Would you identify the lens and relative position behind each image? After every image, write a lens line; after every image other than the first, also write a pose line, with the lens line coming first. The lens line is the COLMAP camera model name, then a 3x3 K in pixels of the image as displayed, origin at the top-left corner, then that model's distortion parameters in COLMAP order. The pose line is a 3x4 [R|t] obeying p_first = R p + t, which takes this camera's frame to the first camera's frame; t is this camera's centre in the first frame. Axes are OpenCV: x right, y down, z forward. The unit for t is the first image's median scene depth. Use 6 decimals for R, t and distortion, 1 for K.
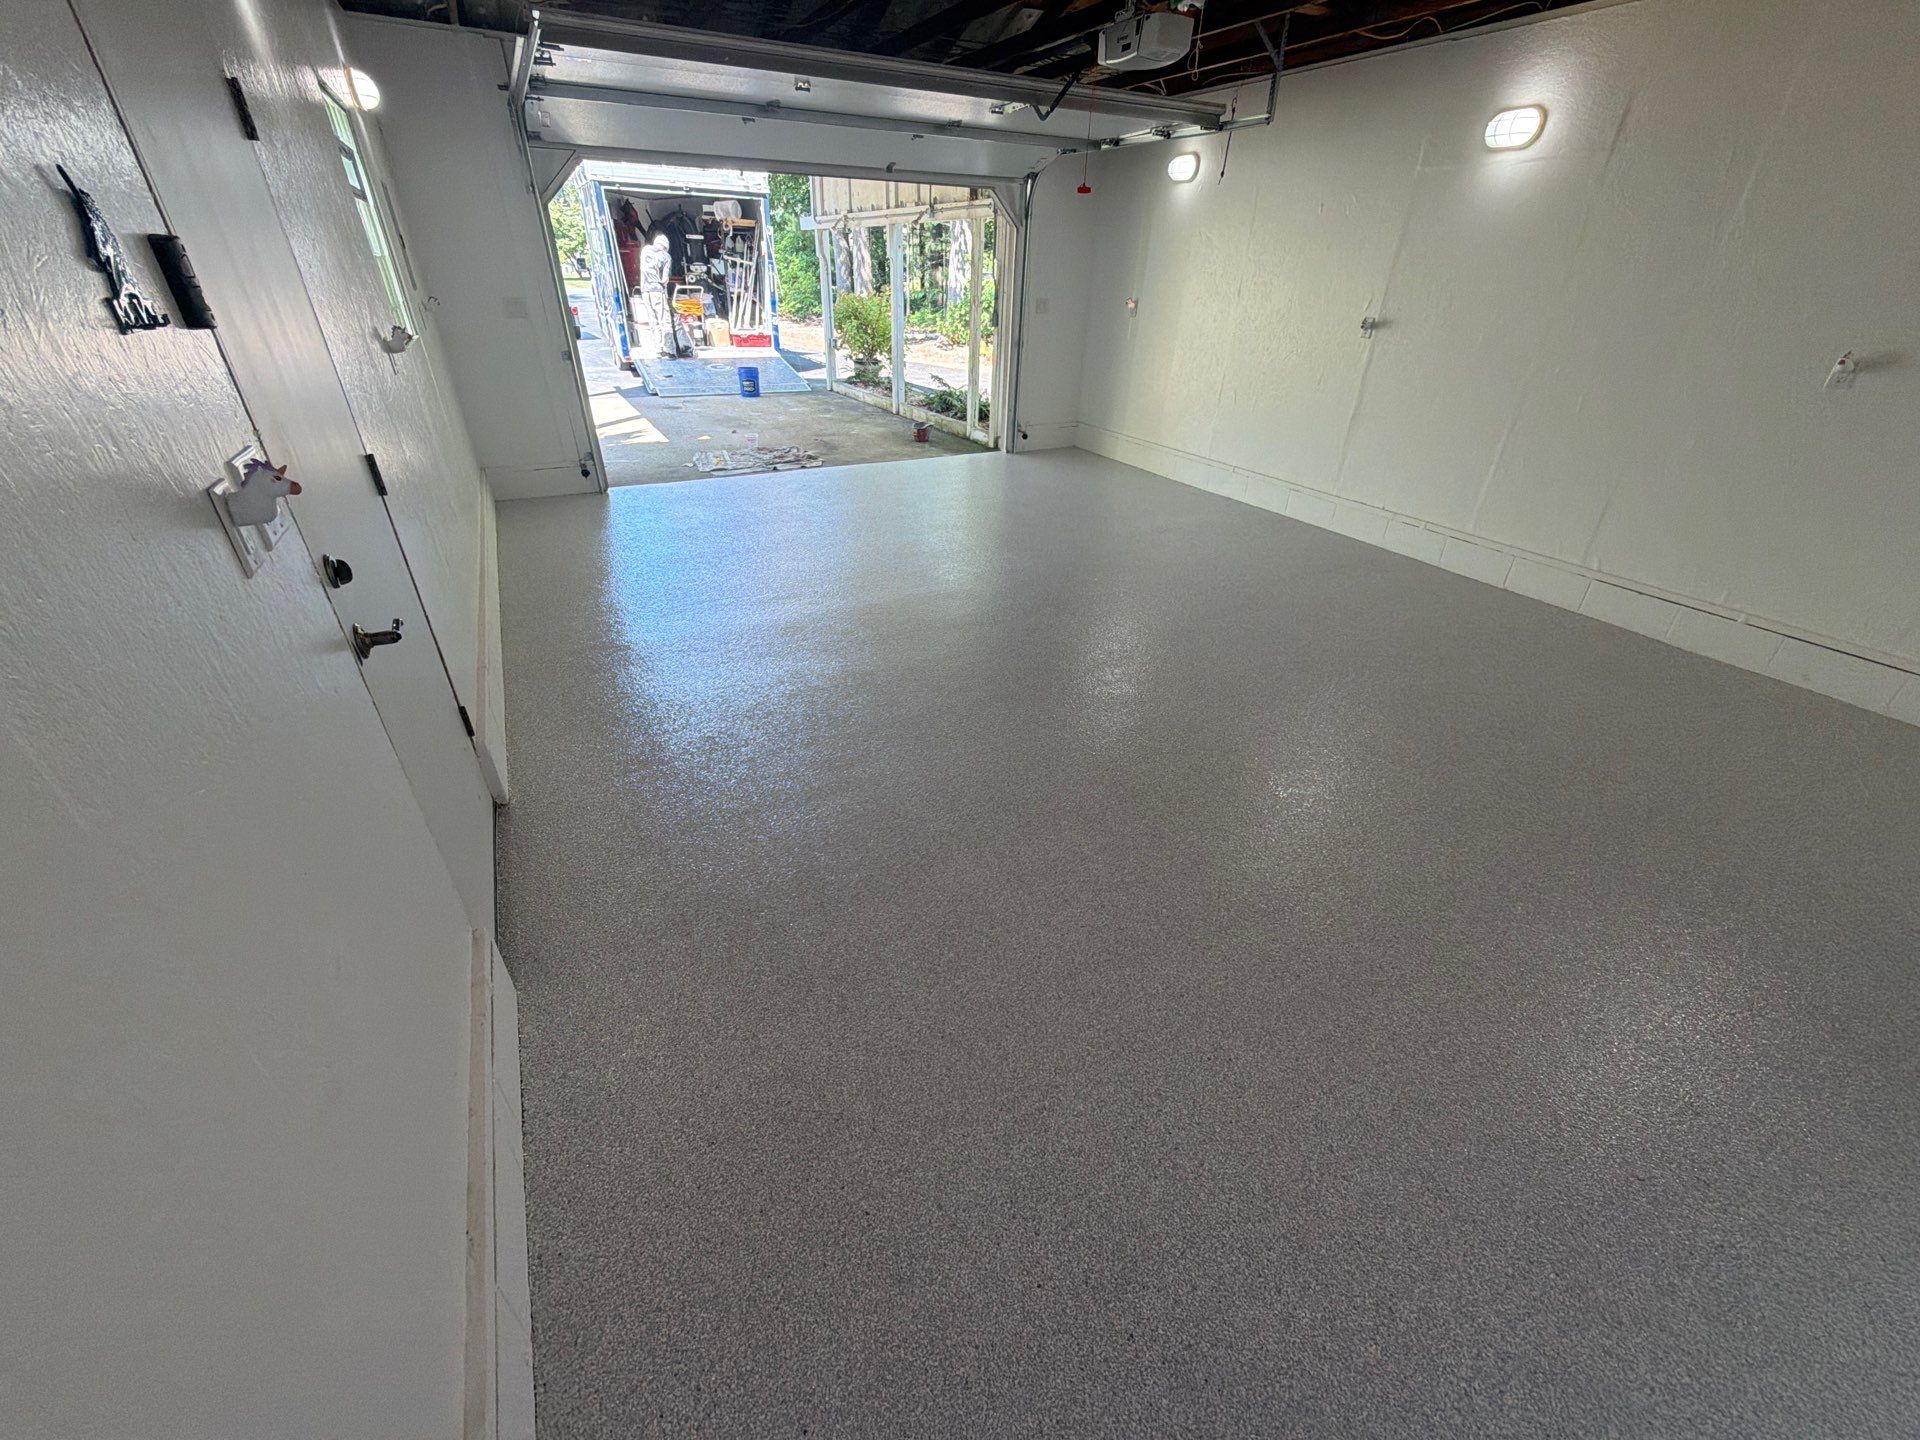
lens RADIAL K [[773.2, 0, 956.6], [0, 773.2, 725.8], [0, 0, 1]] dist [0.005065, -0.000486]
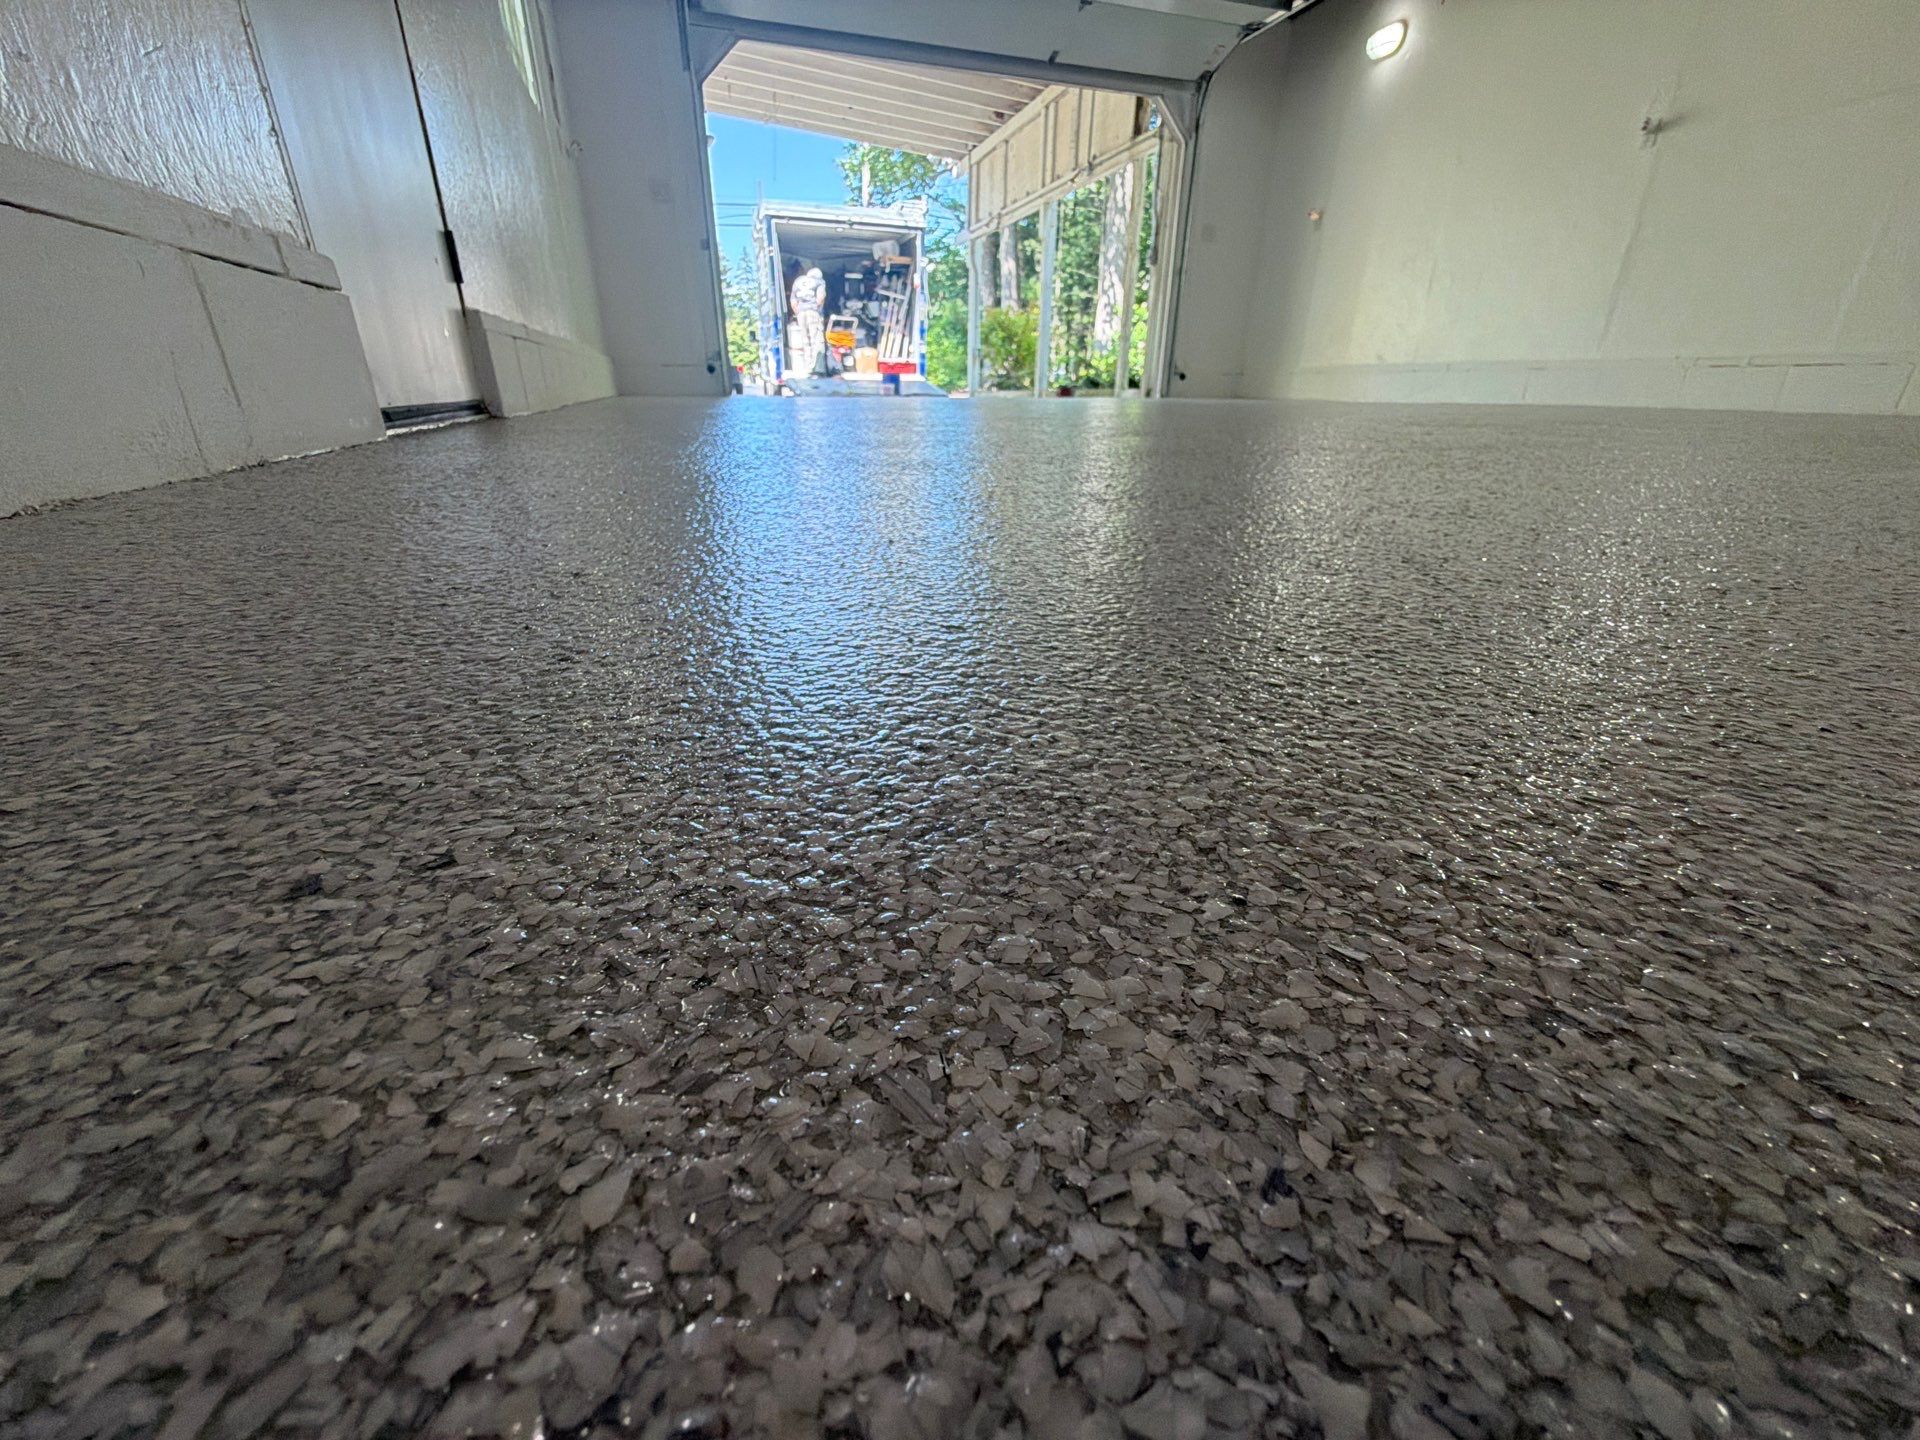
lens RADIAL K [[773.2, 0, 956.6], [0, 773.2, 725.8], [0, 0, 1]] dist [0.005065, -0.000486]
pose [[0.986320, 0.051016, -0.156749, -0.010852], [-0.073394, 0.987361, -0.140472, 0.200357], [0.147602, 0.150054, 0.977598, 0.168979]]
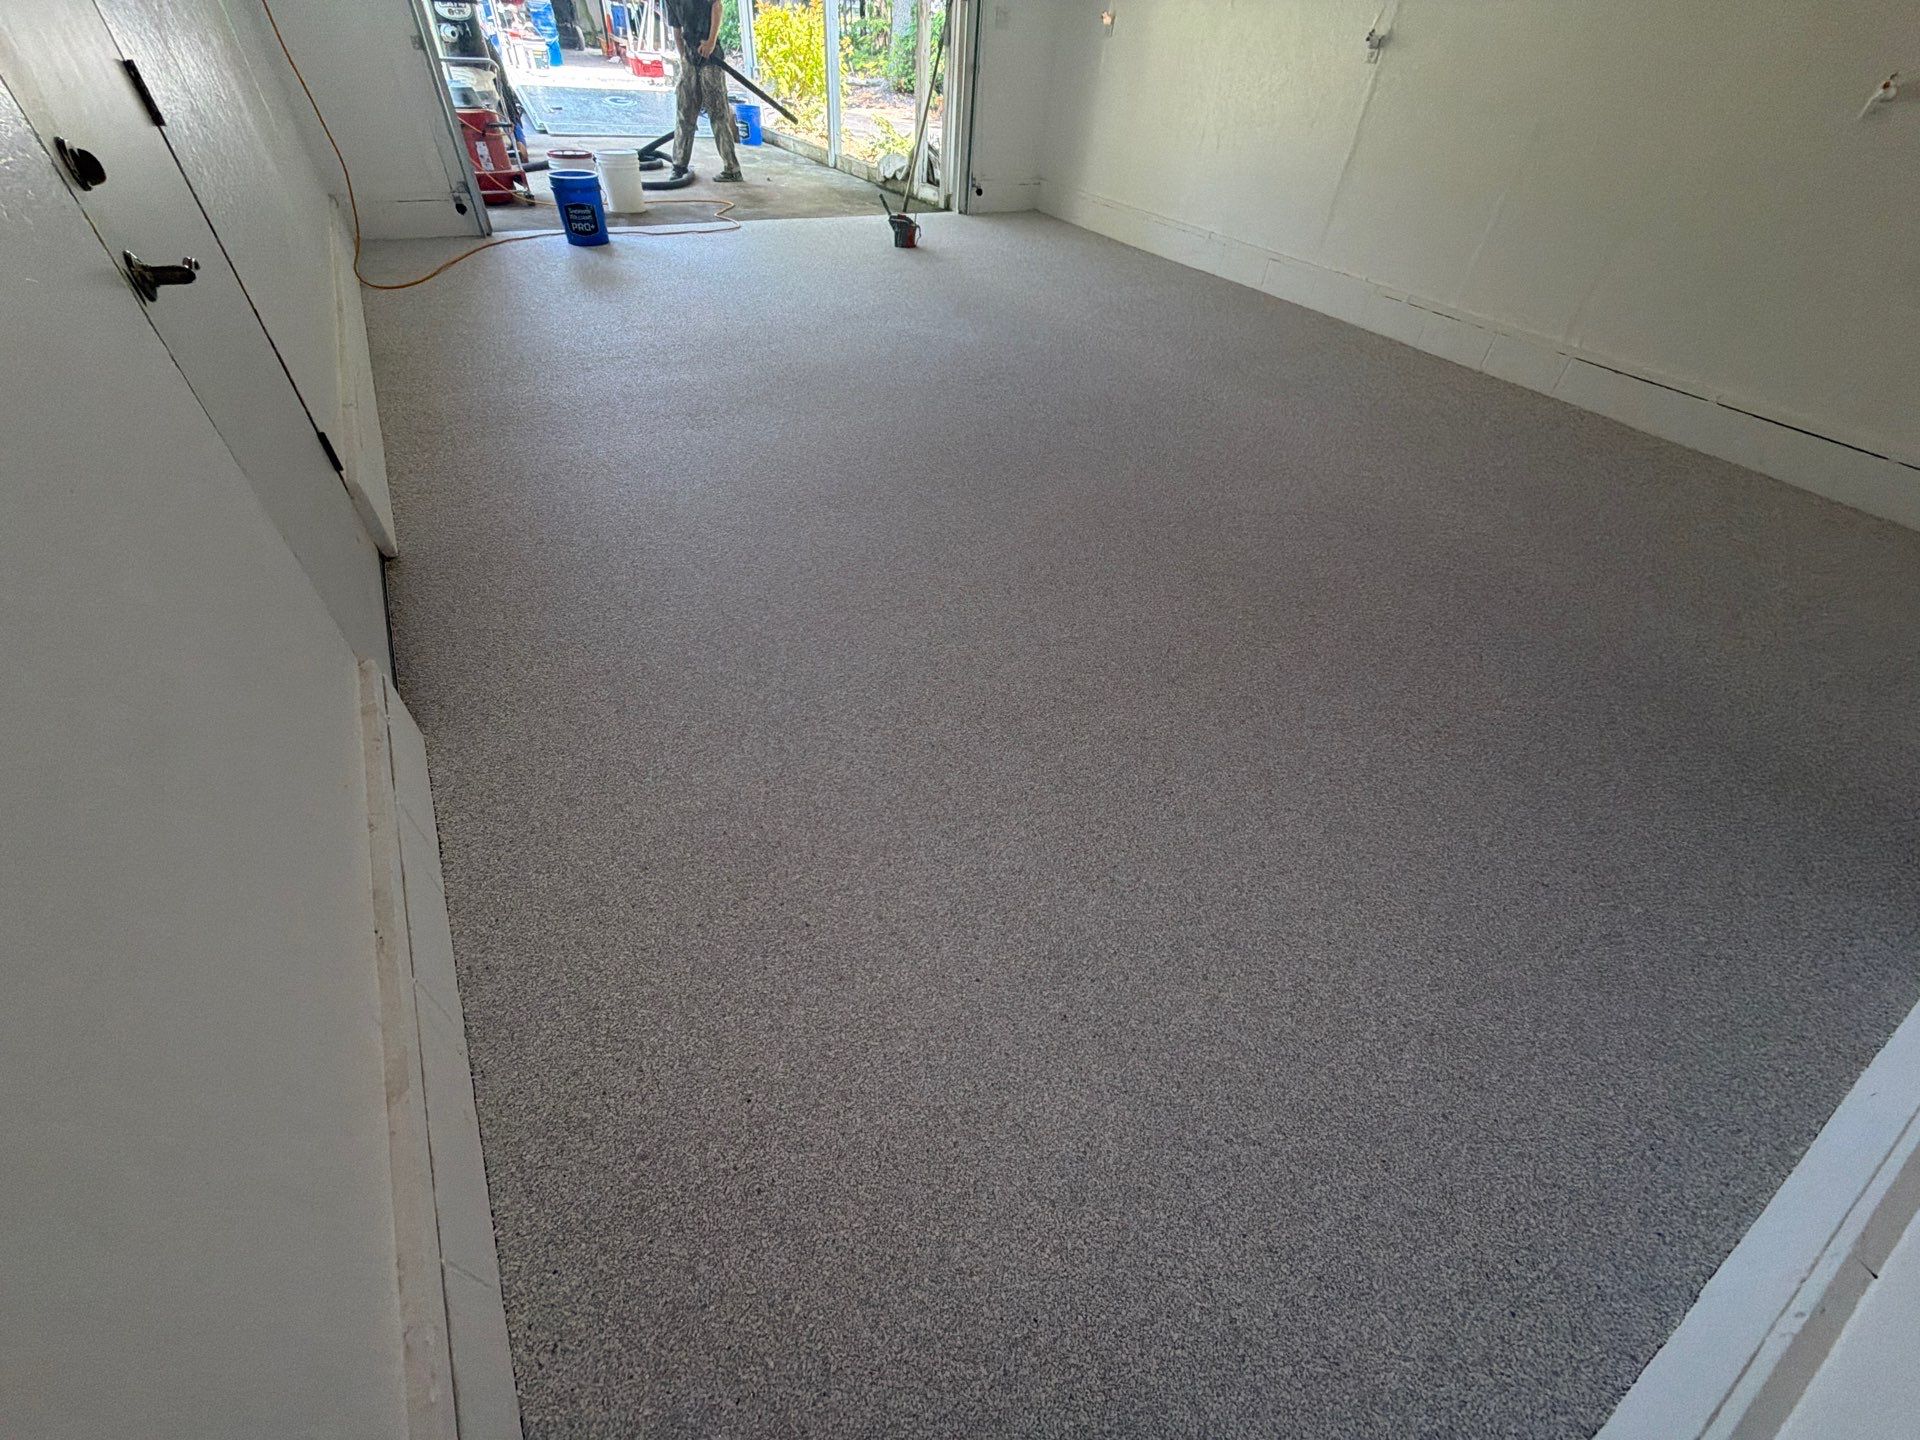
lens RADIAL K [[772.0, 0, 957.9], [0, 772.0, 730.5], [0, 0, 1]] dist [0.006756, -0.000213]
pose [[0.997870, -0.004649, 0.065067, 0.003711], [-0.009137, 0.977661, 0.209988, 0.044151], [-0.064590, -0.210135, 0.975537, 0.017575]]
